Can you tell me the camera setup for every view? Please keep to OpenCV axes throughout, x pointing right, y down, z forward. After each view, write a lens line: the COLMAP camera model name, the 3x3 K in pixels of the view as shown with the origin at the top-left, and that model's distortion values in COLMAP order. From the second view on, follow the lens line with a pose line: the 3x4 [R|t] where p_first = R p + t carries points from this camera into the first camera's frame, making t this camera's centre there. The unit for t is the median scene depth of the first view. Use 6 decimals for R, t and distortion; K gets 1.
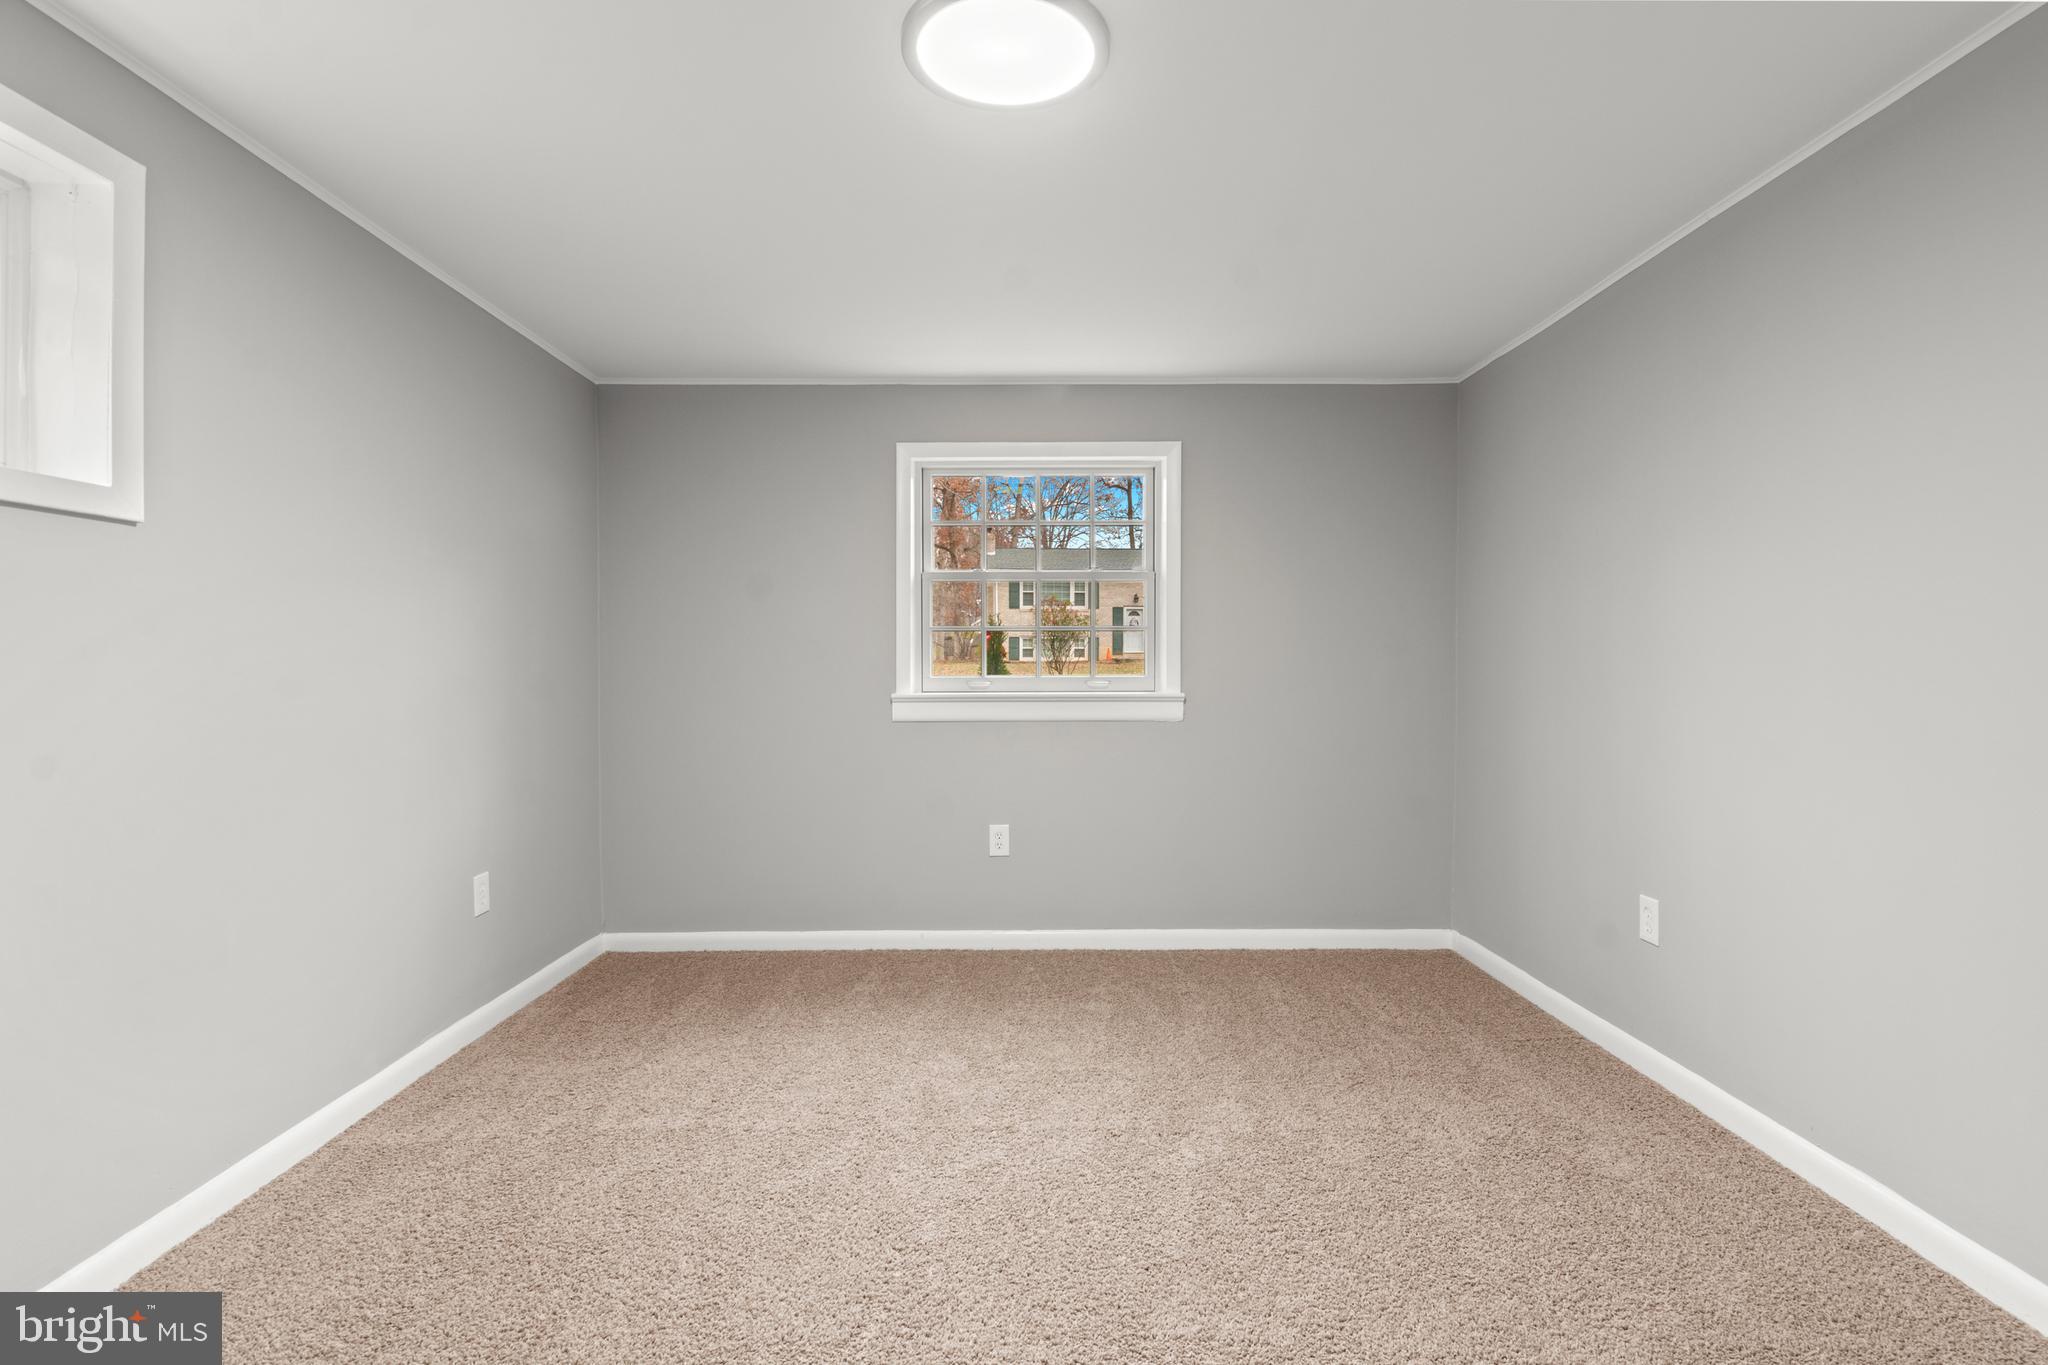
lens RADIAL K [[998.7, 0, 1009.6], [0, 998.7, 686.2], [0, 0, 1]] dist [-0.006451, -0.002555]
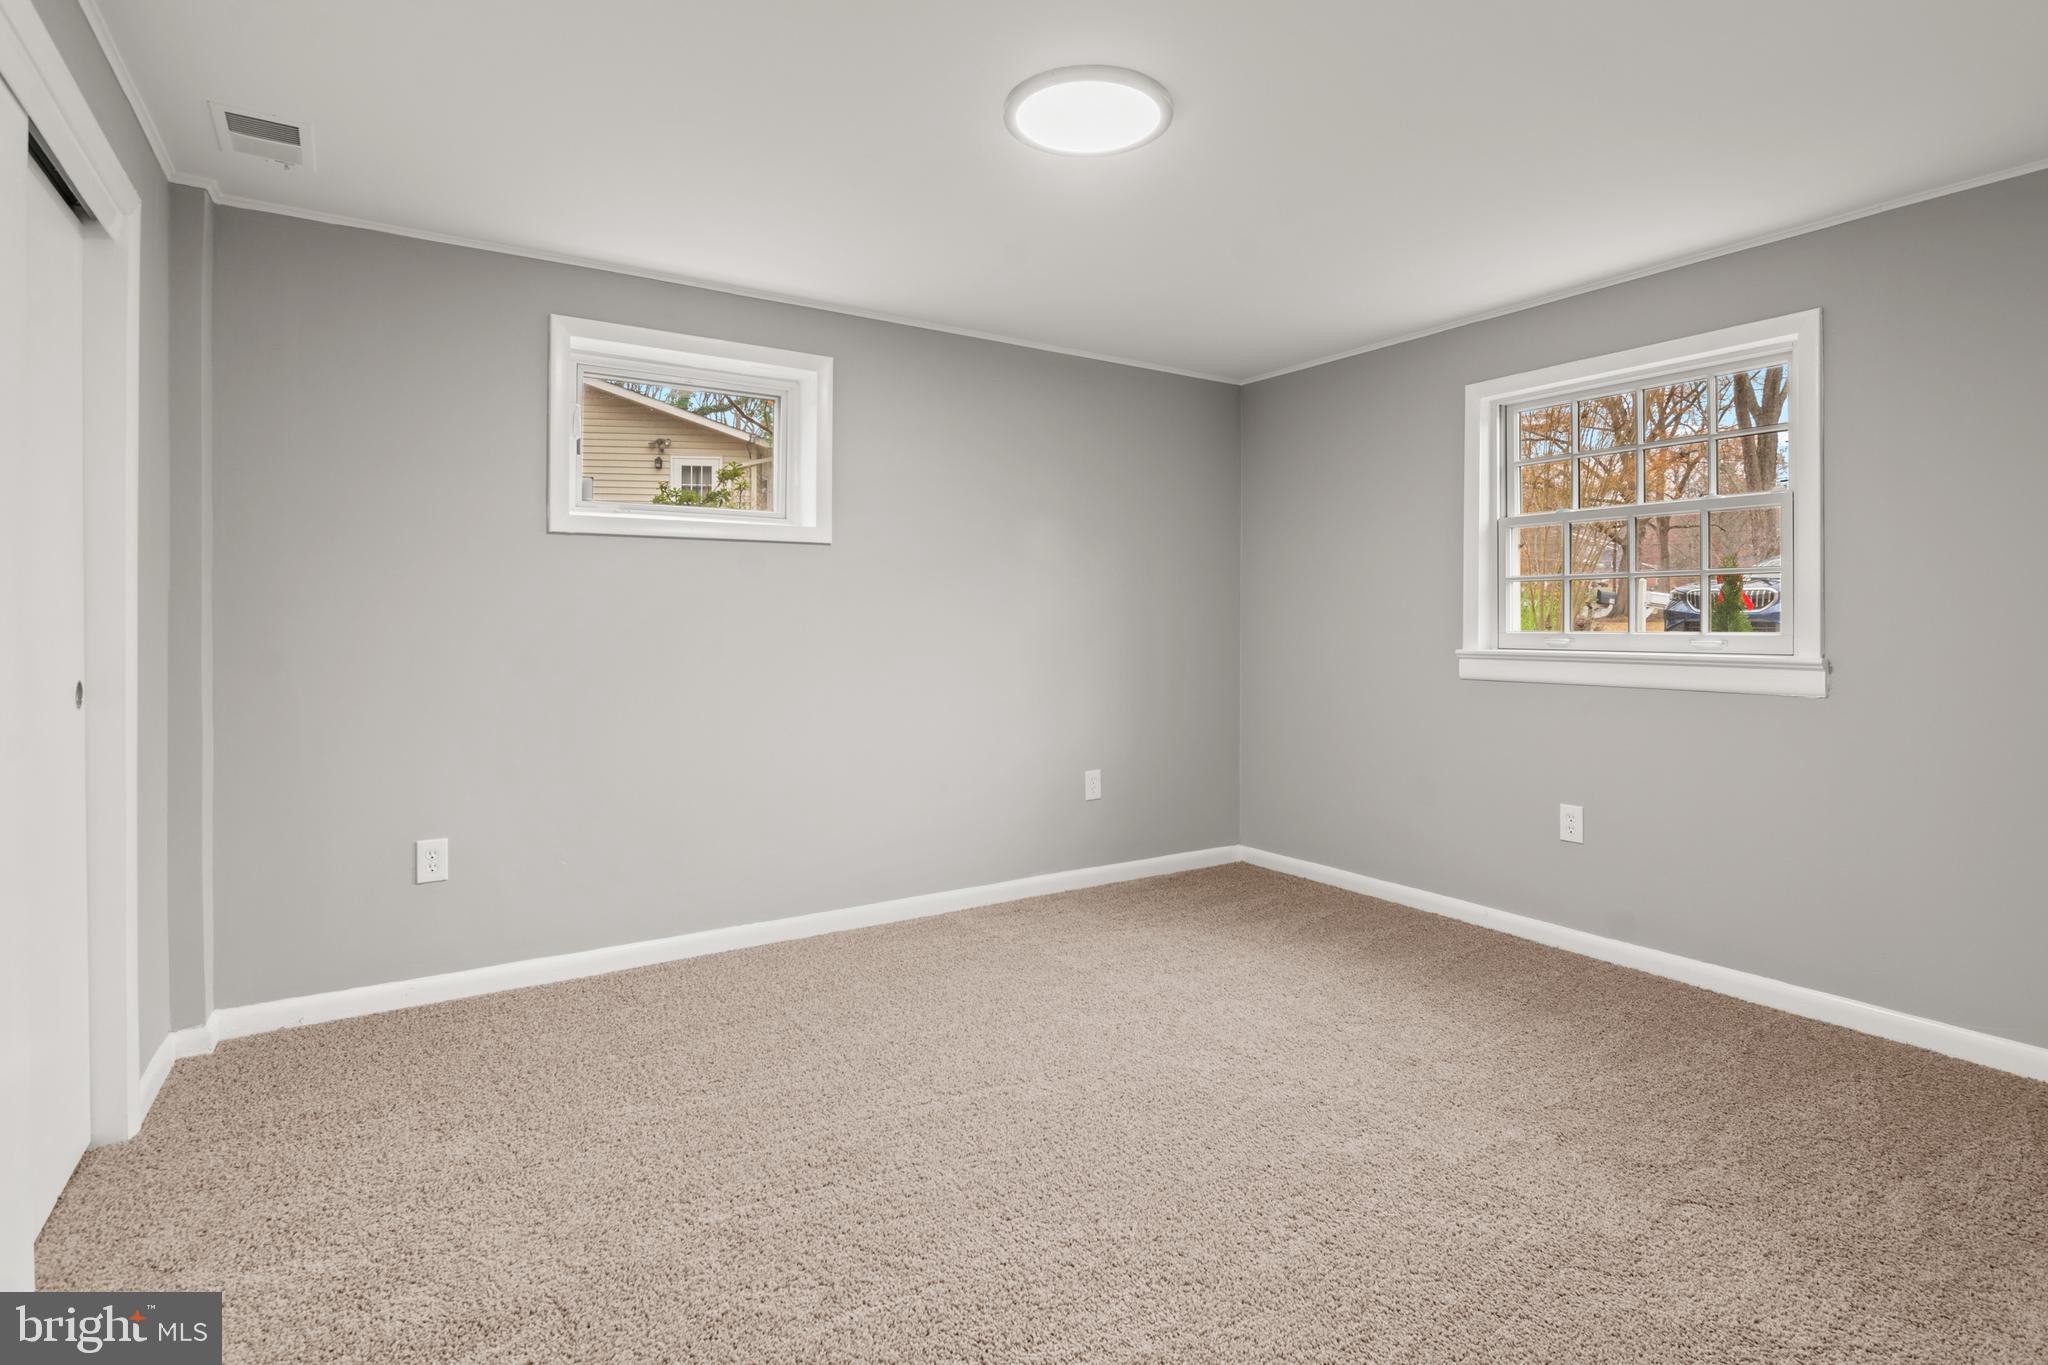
lens RADIAL K [[998.7, 0, 1011.8], [0, 998.7, 632.4], [0, 0, 1]] dist [-0.006451, -0.002555]
pose [[0.534928, 0.011204, -0.844823, 0.458189], [-0.019850, 0.999803, 0.000691, -0.001027], [0.844664, 0.016400, 0.535045, 0.132137]]
